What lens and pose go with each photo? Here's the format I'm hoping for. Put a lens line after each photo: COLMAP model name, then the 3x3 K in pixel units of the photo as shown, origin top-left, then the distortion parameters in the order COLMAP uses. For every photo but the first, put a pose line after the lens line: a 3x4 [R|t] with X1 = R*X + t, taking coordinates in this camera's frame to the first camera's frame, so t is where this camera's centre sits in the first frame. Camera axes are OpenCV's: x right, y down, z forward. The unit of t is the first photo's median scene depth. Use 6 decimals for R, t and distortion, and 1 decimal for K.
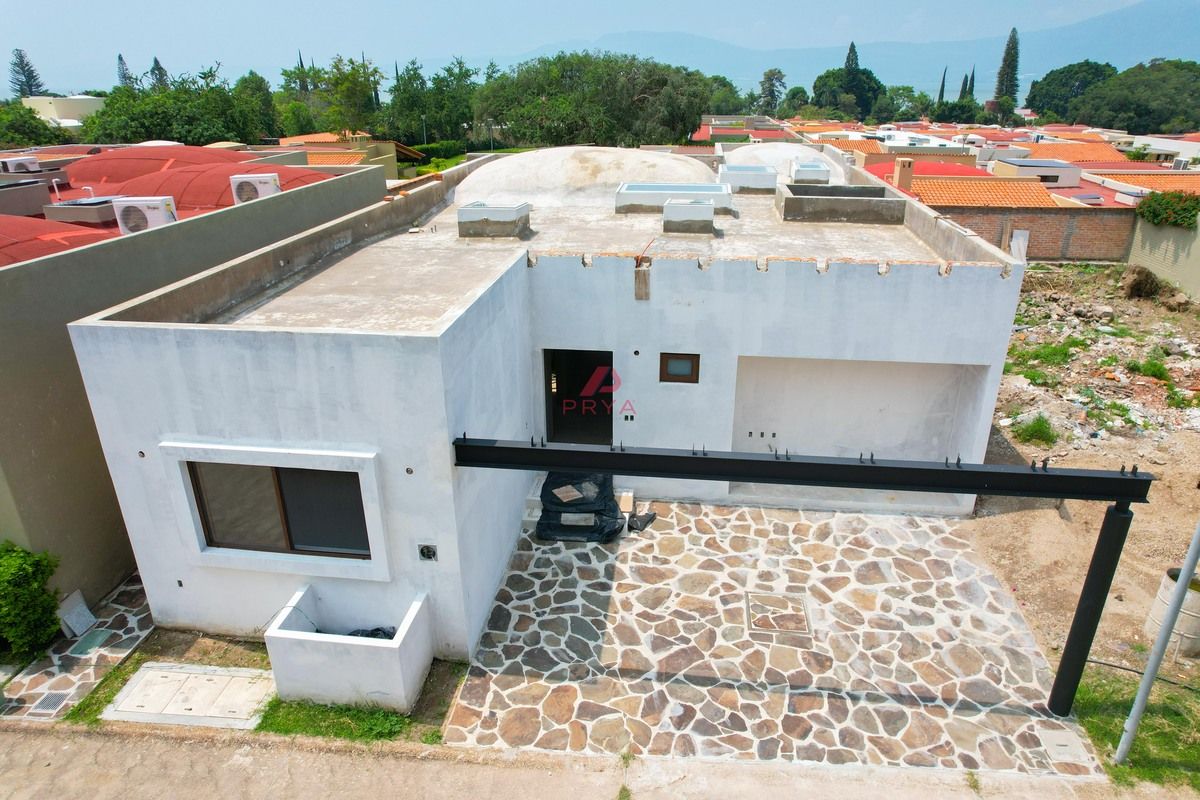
lens RADIAL K [[771.5, 0, 598.4], [0, 771.5, 404.0], [0, 0, 1]] dist [-0.086209, 0.076465]
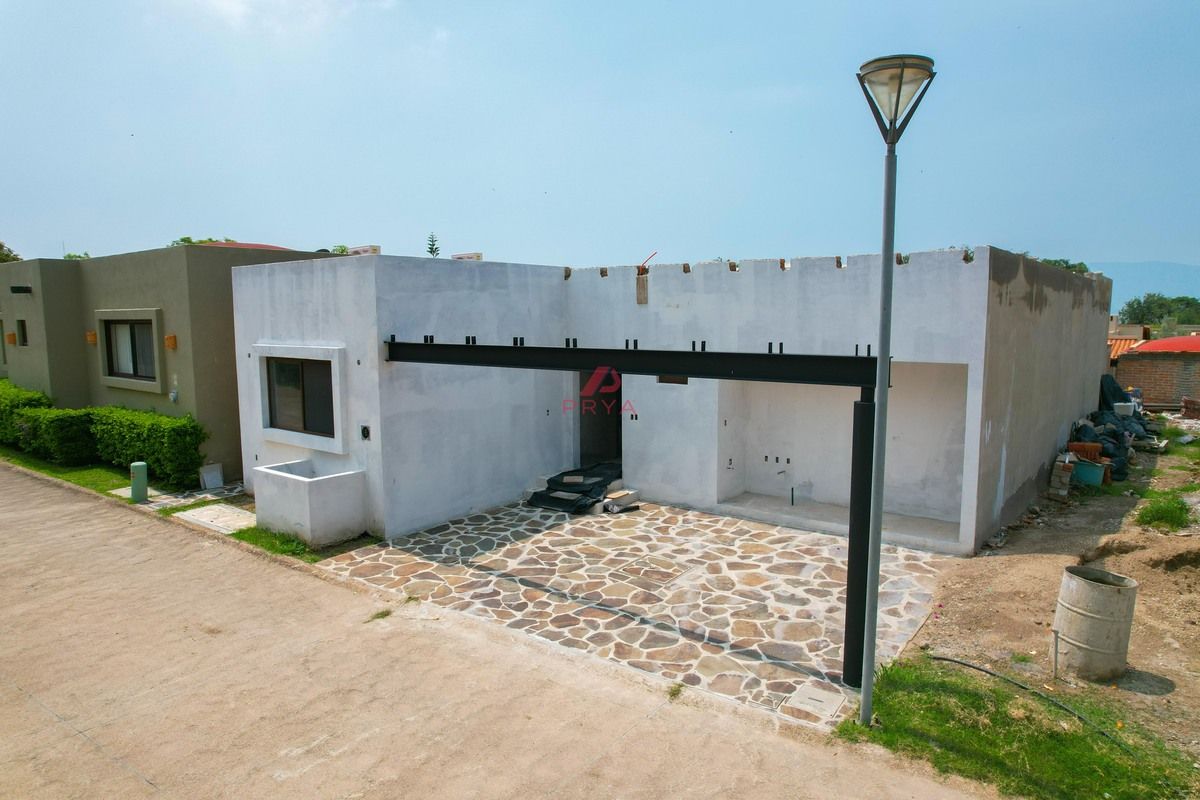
lens RADIAL K [[771.5, 0, 598.4], [0, 771.5, 404.0], [0, 0, 1]] dist [-0.086209, 0.076465]
pose [[0.857295, 0.059636, -0.511360, 0.684168], [-0.200894, 0.953275, -0.225627, 0.317759], [0.474011, 0.296158, 0.829219, 0.082880]]
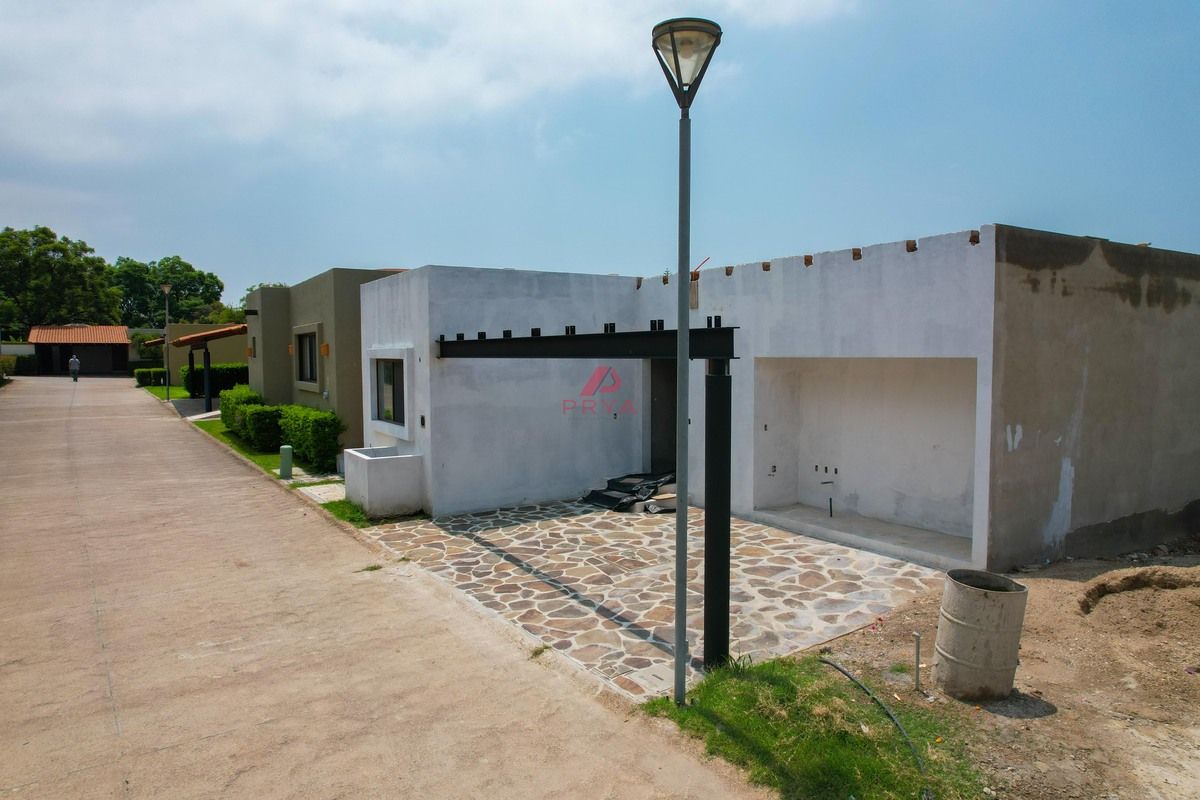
lens RADIAL K [[771.5, 0, 598.4], [0, 771.5, 404.0], [0, 0, 1]] dist [-0.086209, 0.076465]
pose [[0.627281, 0.050886, -0.777128, 1.003224], [-0.304456, 0.934475, -0.184562, 0.292641], [0.716816, 0.352374, 0.601671, 0.297205]]
